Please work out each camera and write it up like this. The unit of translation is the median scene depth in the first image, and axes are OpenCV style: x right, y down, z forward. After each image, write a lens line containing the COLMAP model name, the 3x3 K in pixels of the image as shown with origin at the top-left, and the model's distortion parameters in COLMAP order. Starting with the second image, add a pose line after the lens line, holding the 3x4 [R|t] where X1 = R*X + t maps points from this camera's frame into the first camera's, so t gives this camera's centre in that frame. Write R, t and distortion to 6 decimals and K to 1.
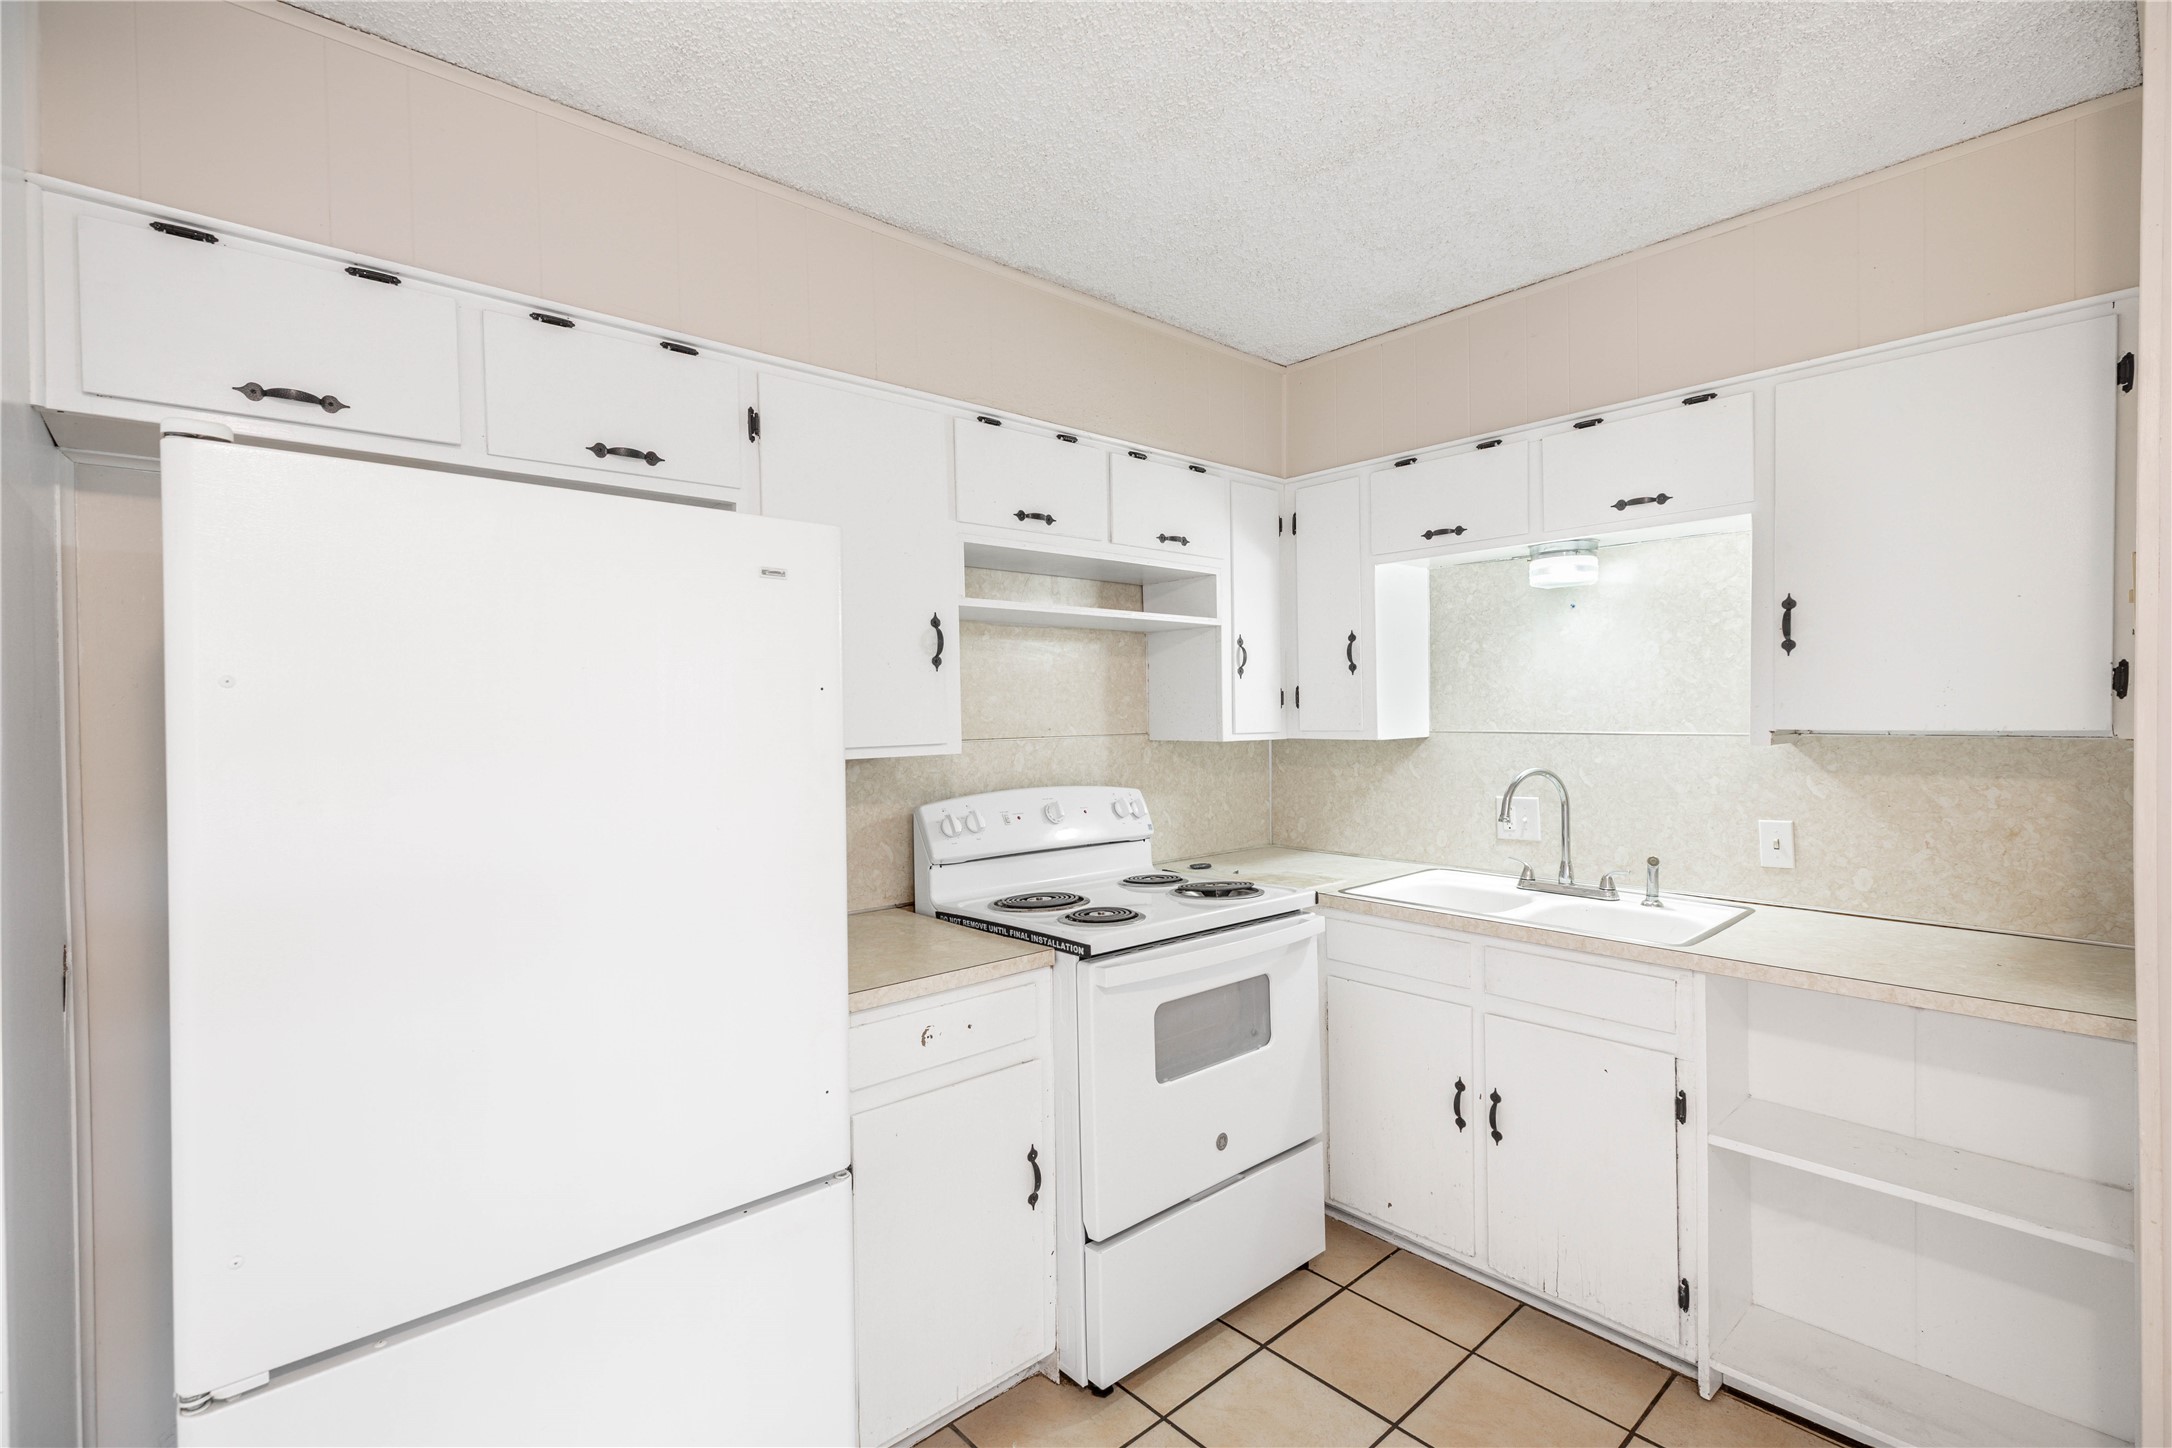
lens RADIAL K [[967.8, 0, 1084.9], [0, 967.8, 722.0], [0, 0, 1]] dist [0.003173, -0.000760]
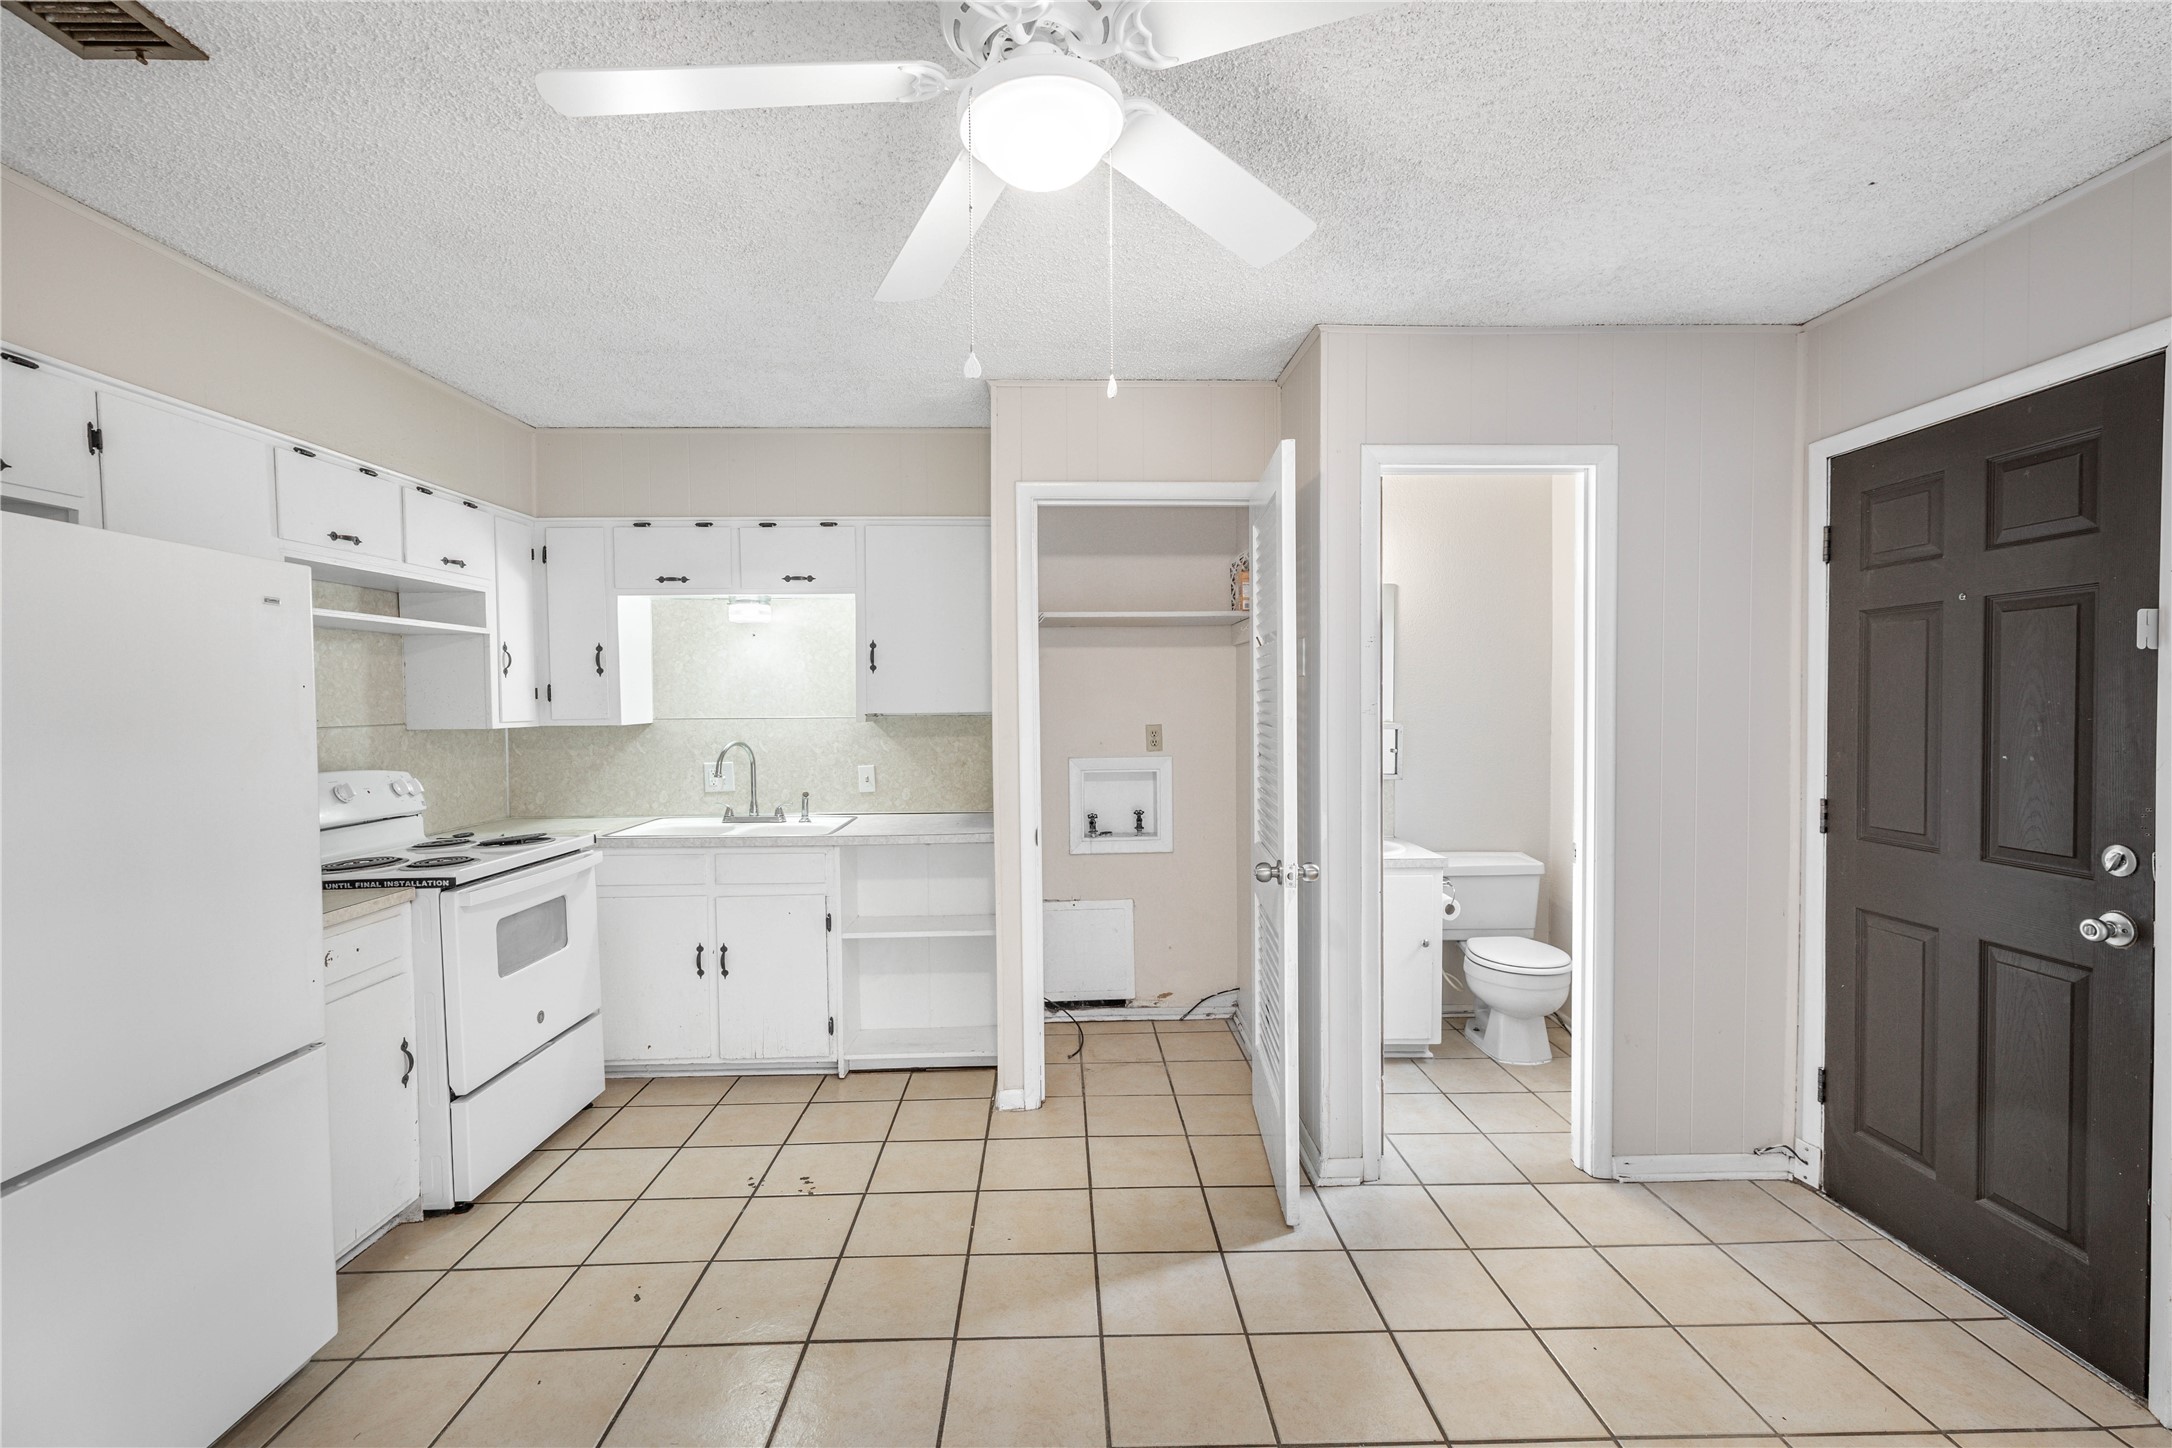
lens RADIAL K [[967.8, 0, 1087.5], [0, 967.8, 721.8], [0, 0, 1]] dist [0.003173, -0.000760]
pose [[0.645997, -0.014449, 0.763203, -0.361125], [0.010452, 0.999895, 0.010083, 0.008057], [-0.763268, 0.001464, 0.646080, -0.433708]]
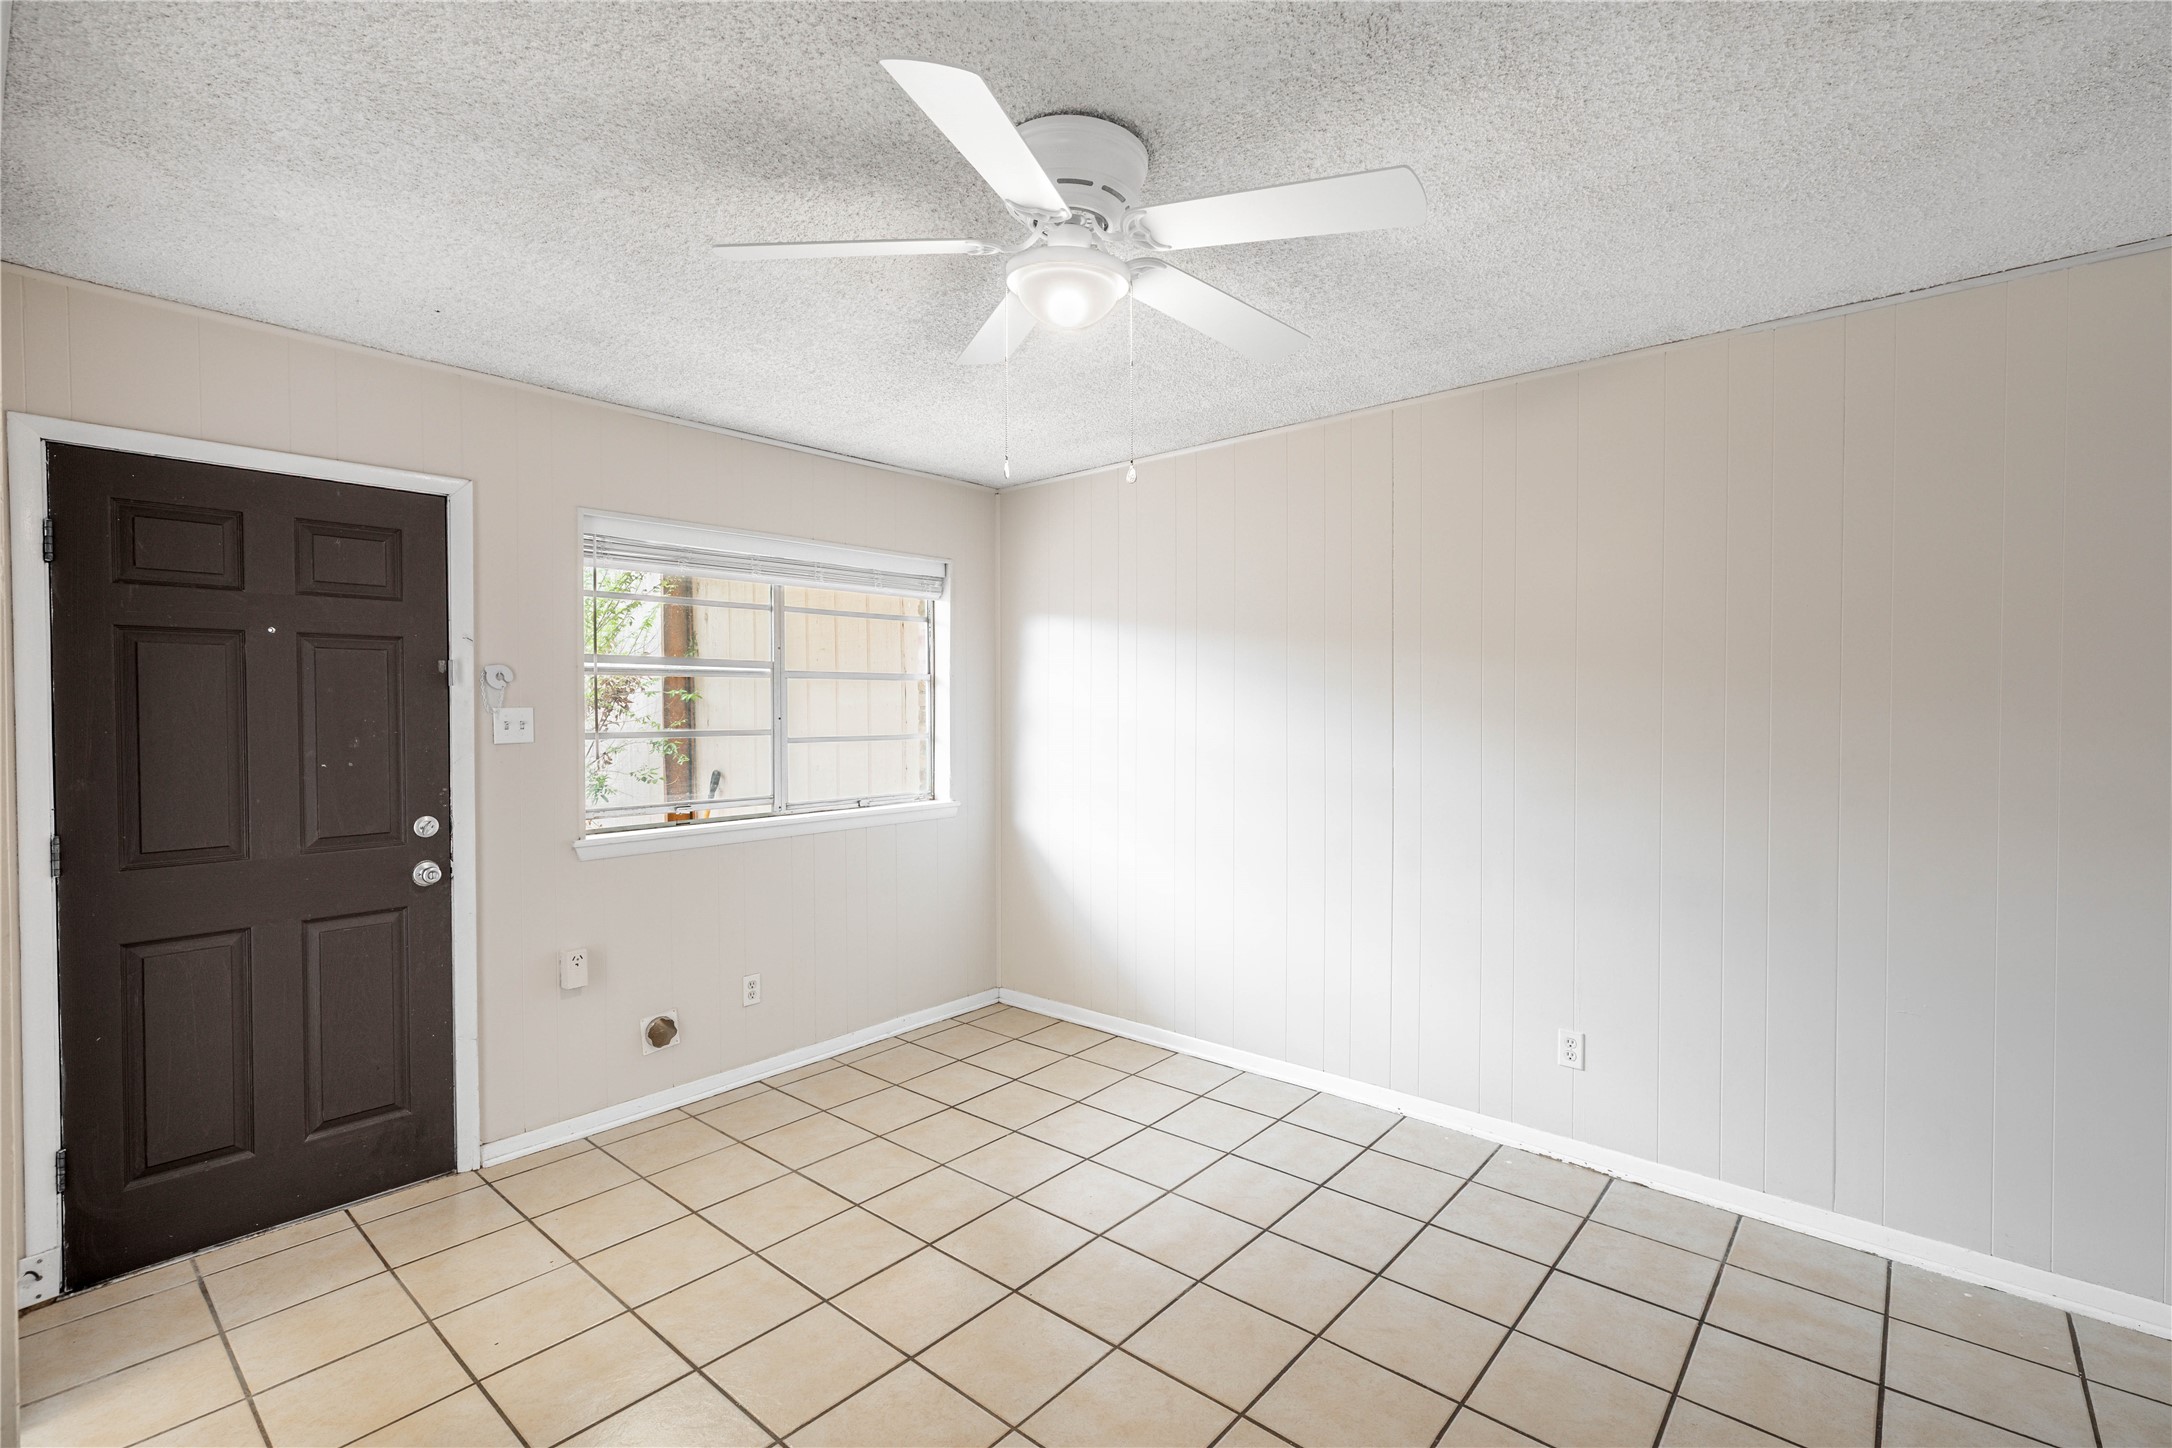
lens RADIAL K [[967.8, 0, 1083.2], [0, 967.8, 730.0], [0, 0, 1]] dist [0.003173, -0.000760]
pose [[-0.992793, 0.013271, -0.119101, 0.148888], [0.008767, 0.999229, 0.038258, -0.017186], [0.119517, 0.036939, -0.992145, 0.724530]]
